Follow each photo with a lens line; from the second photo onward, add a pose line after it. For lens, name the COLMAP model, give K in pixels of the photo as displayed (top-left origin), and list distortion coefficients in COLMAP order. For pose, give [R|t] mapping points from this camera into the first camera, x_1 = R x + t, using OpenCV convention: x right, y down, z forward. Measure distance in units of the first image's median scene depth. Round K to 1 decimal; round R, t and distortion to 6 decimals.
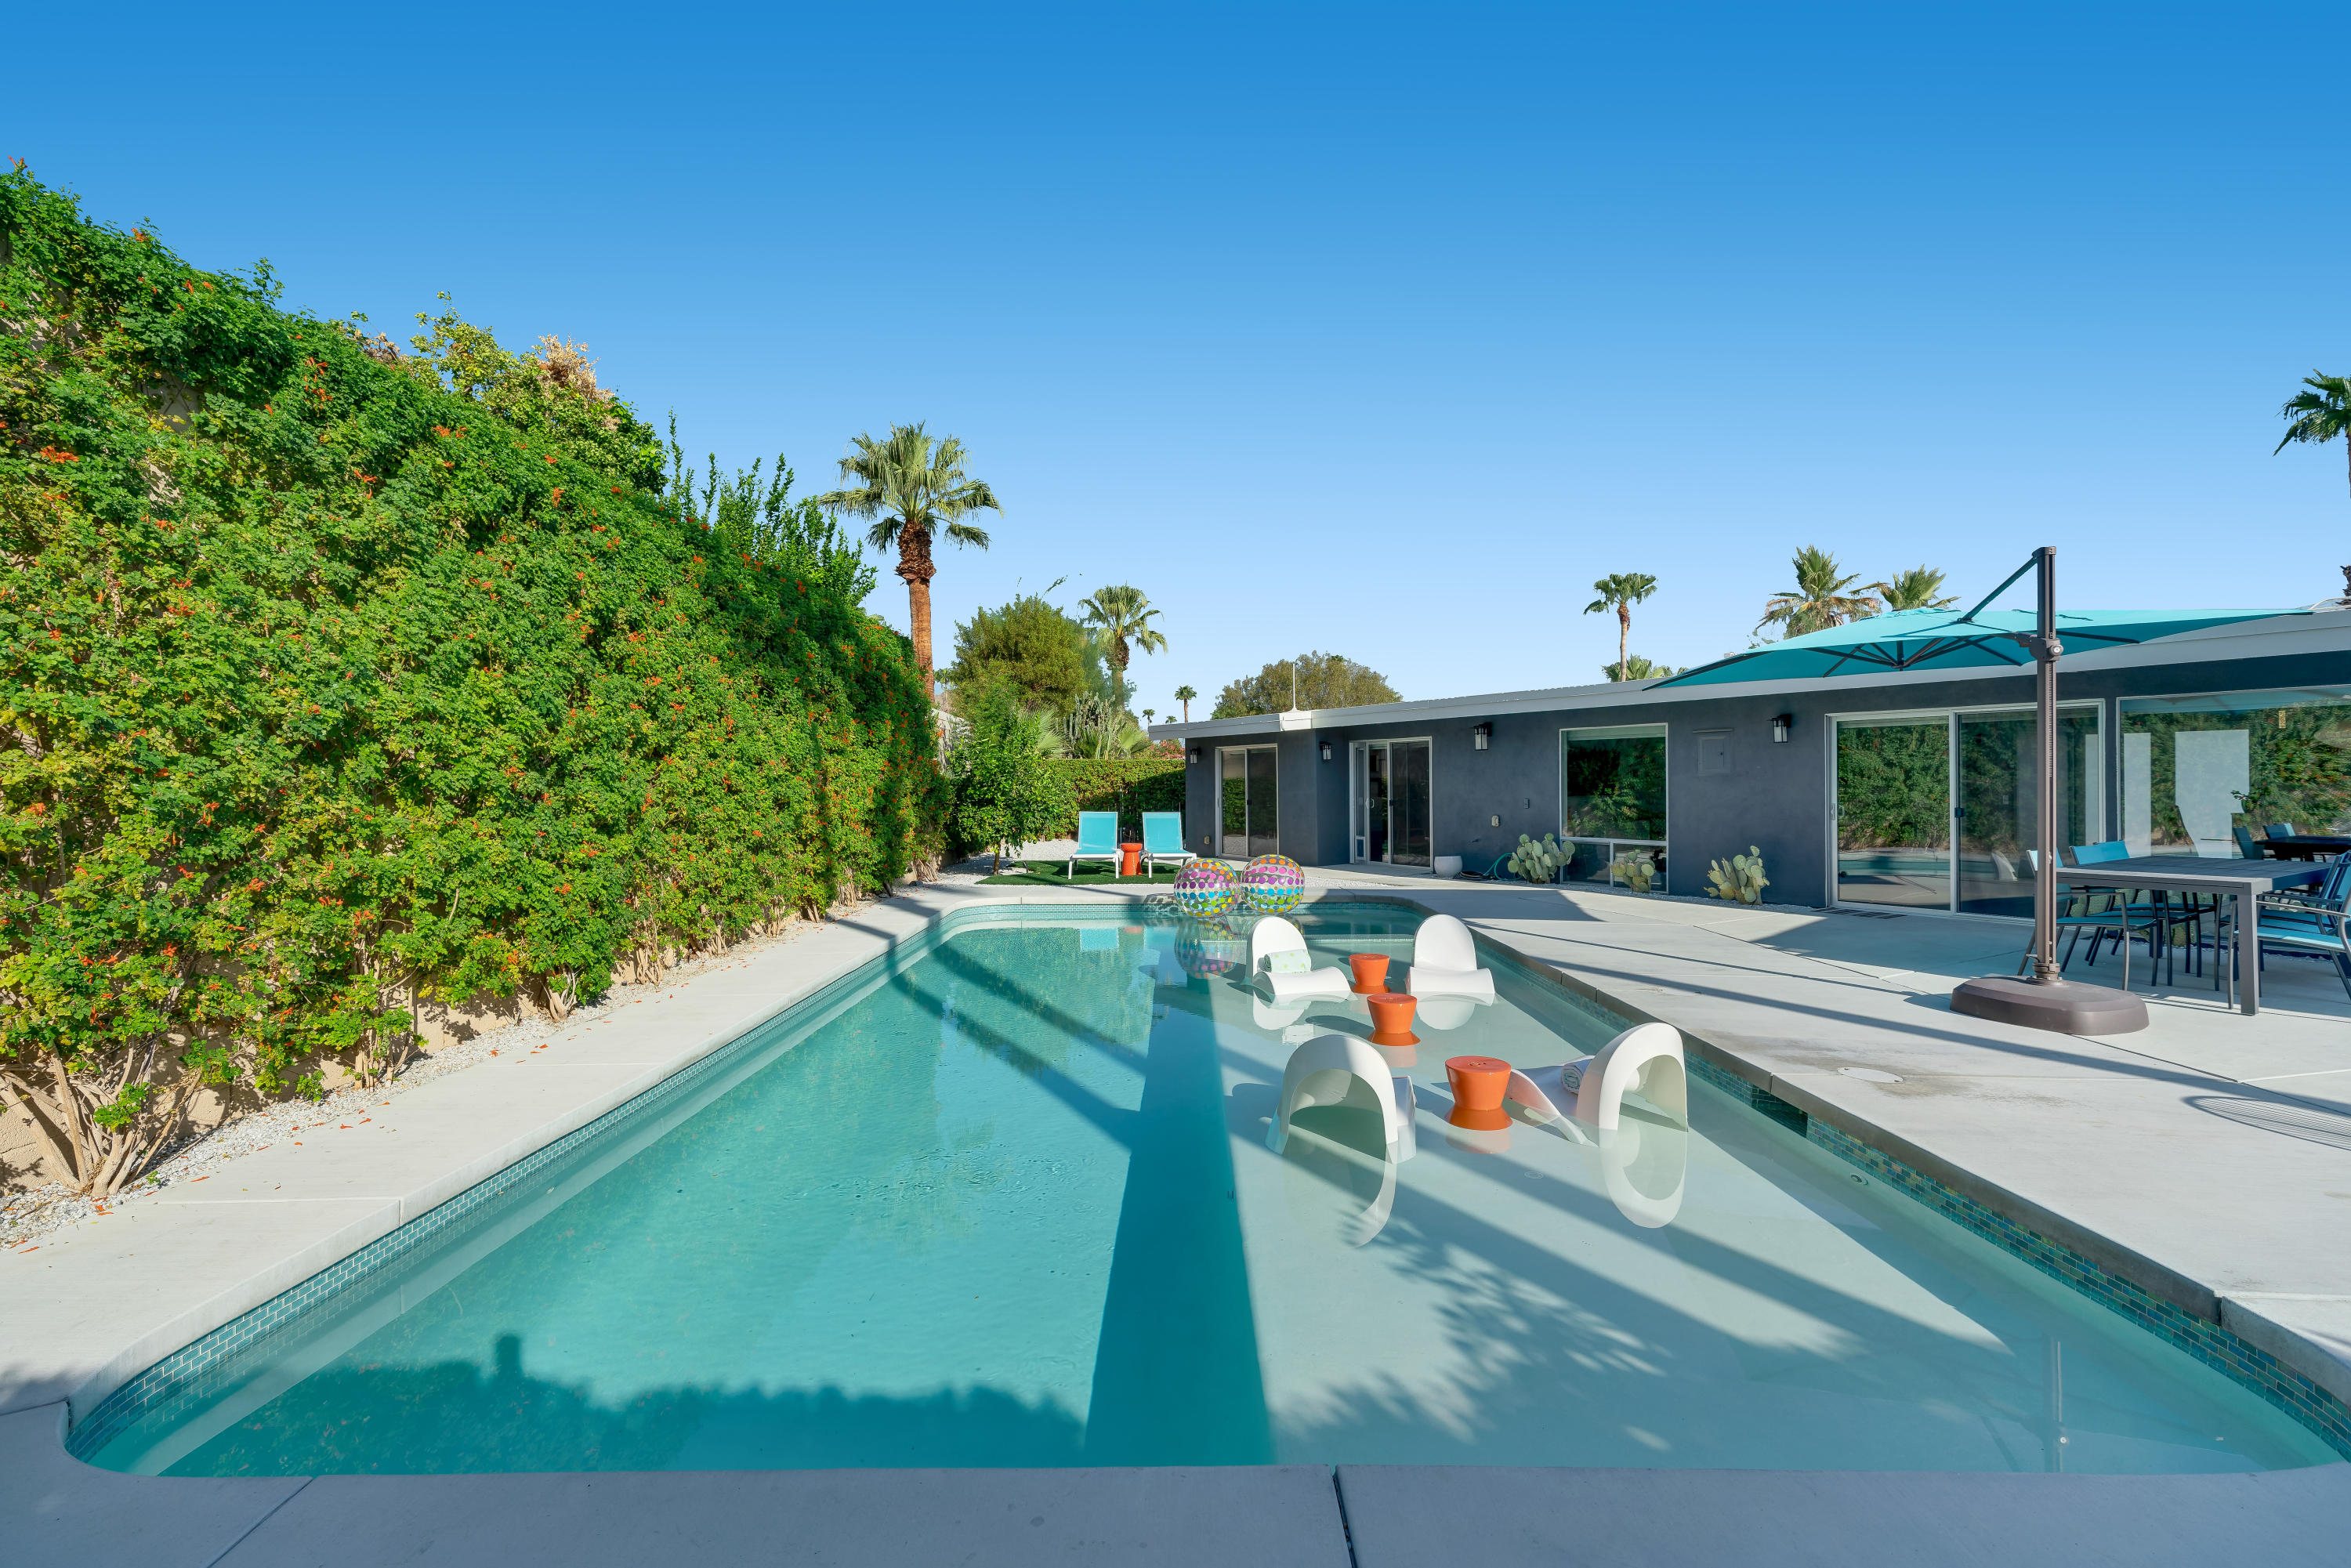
lens RADIAL K [[1043.4, 0, 1180.4], [0, 1043.4, 781.6], [0, 0, 1]] dist [0.013856, -0.001078]
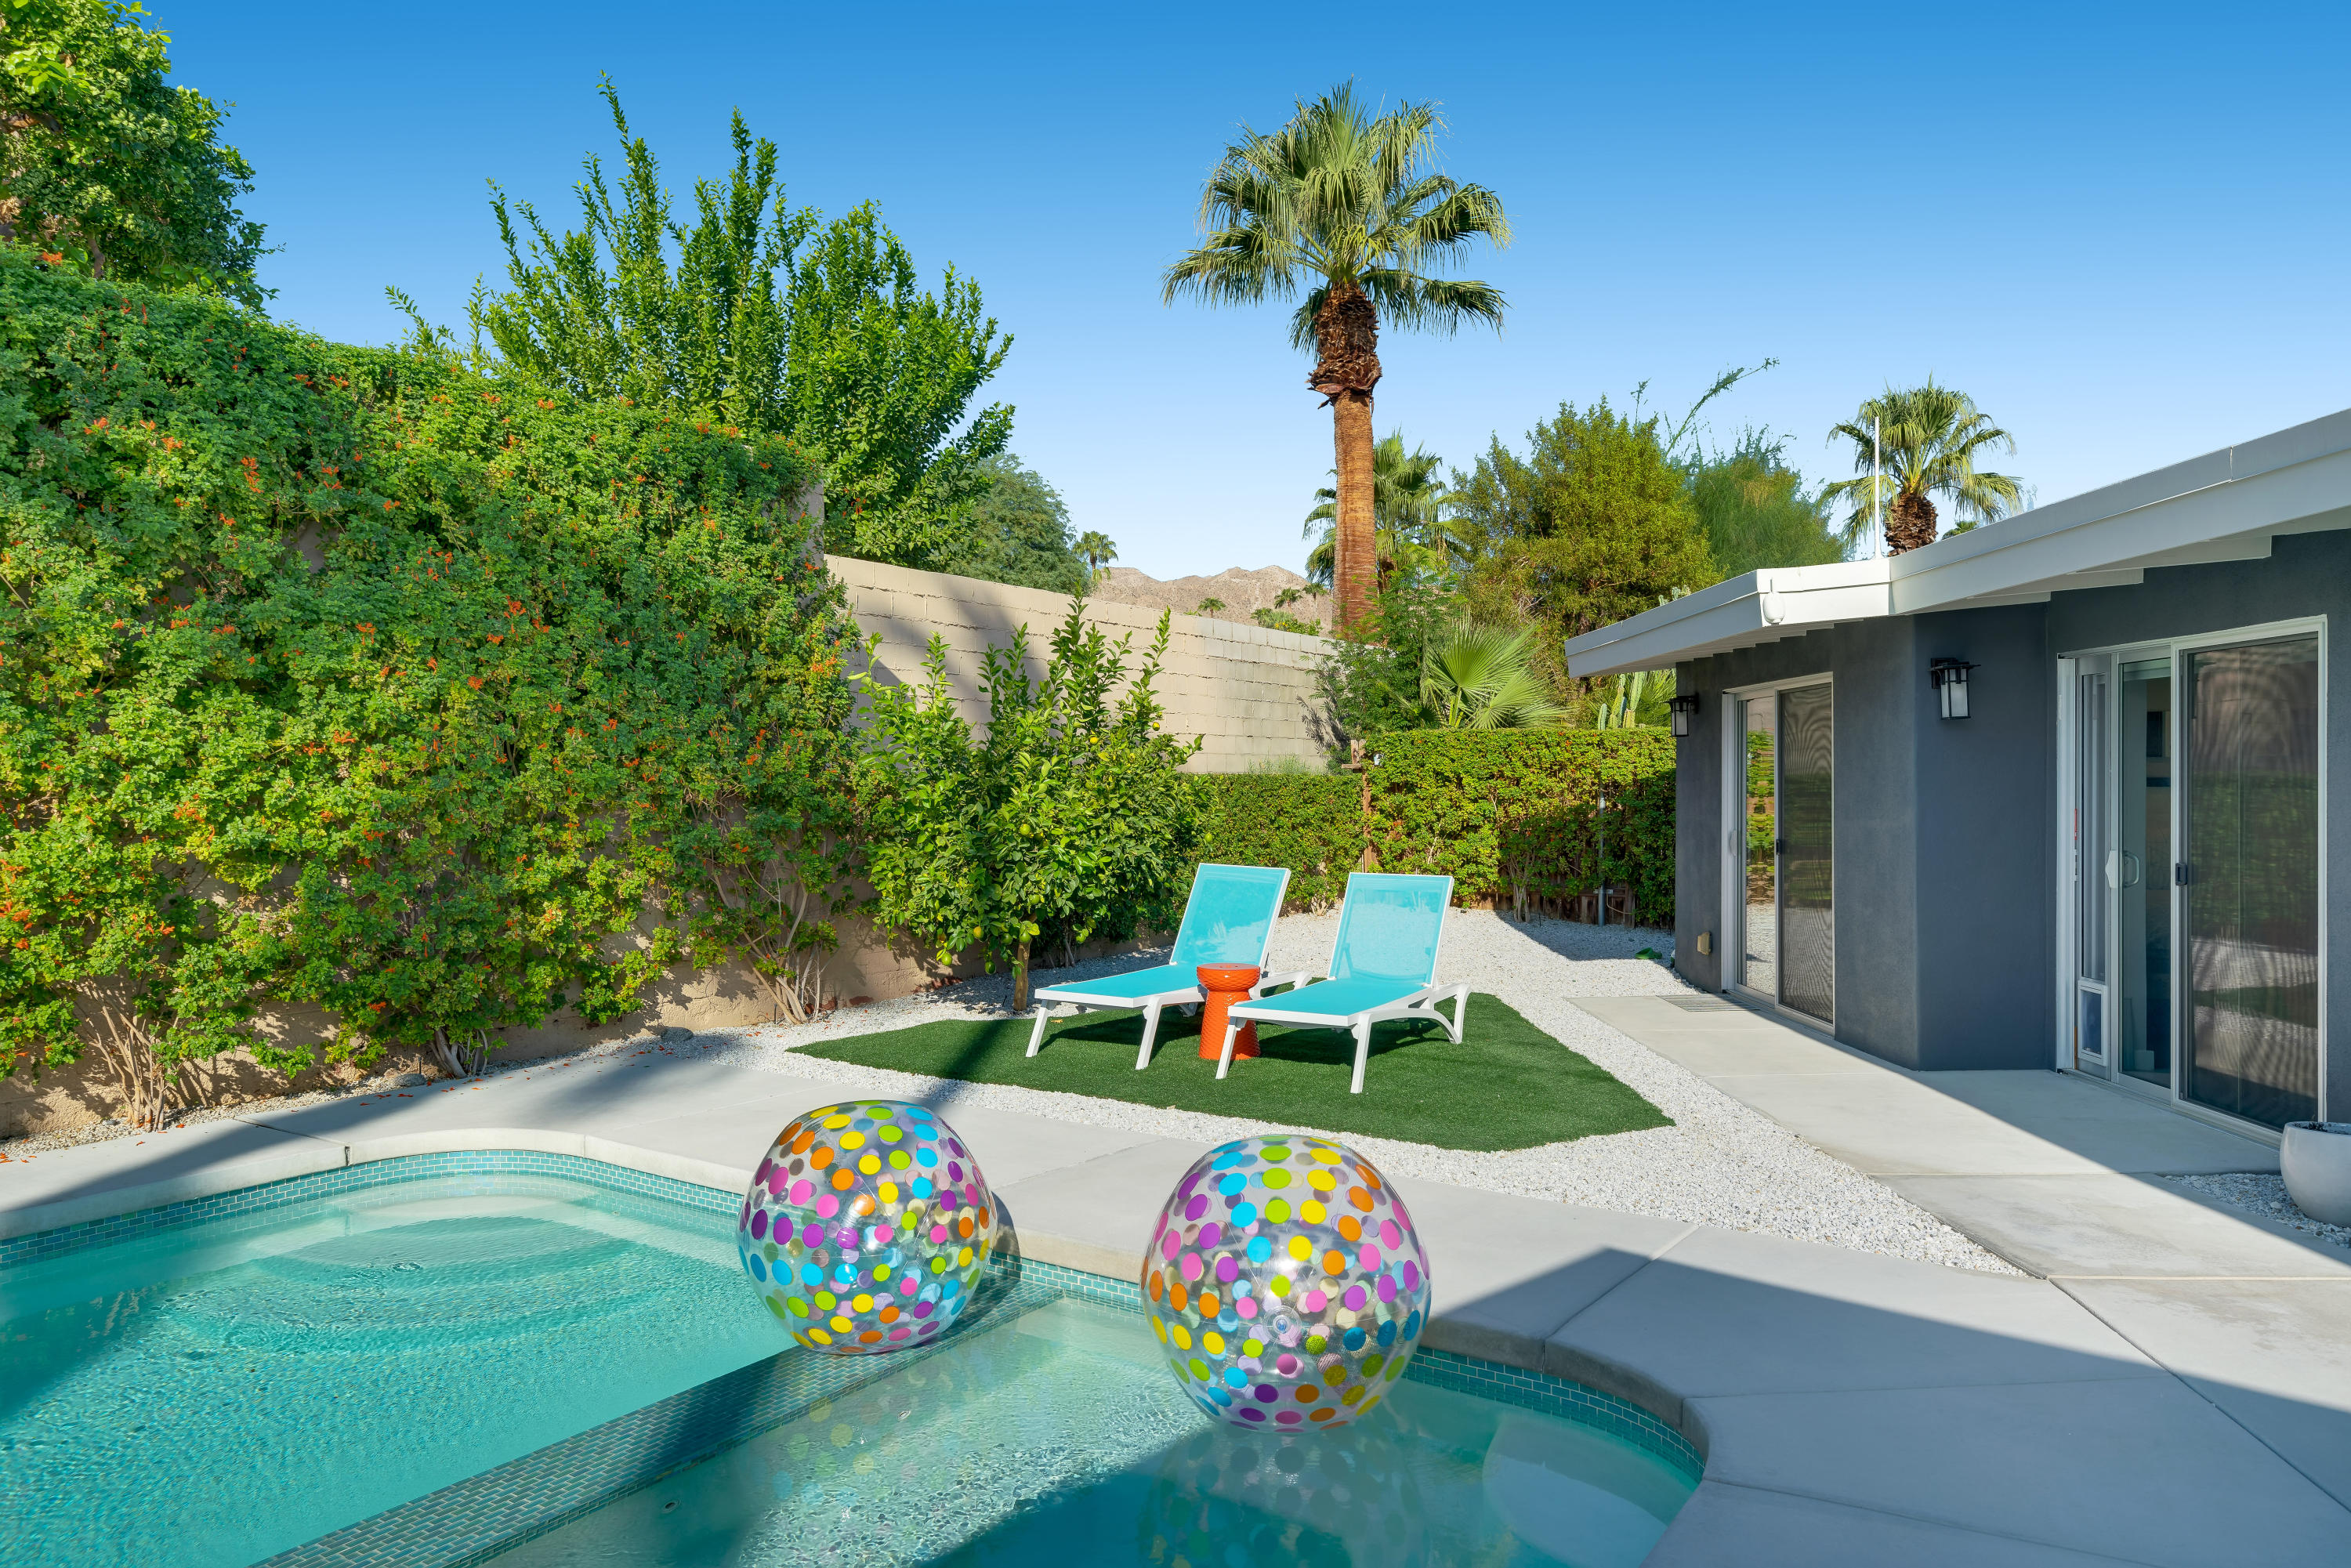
lens RADIAL K [[1559.8, 0, 1180.5], [0, 1559.8, 782.9], [0, 0, 1]] dist [0.002493, 0.000897]
pose [[0.830662, 0.008551, -0.556711, 0.213244], [-0.004660, 0.999954, 0.008406, -0.005335], [0.556757, -0.004389, 0.830664, 0.532174]]
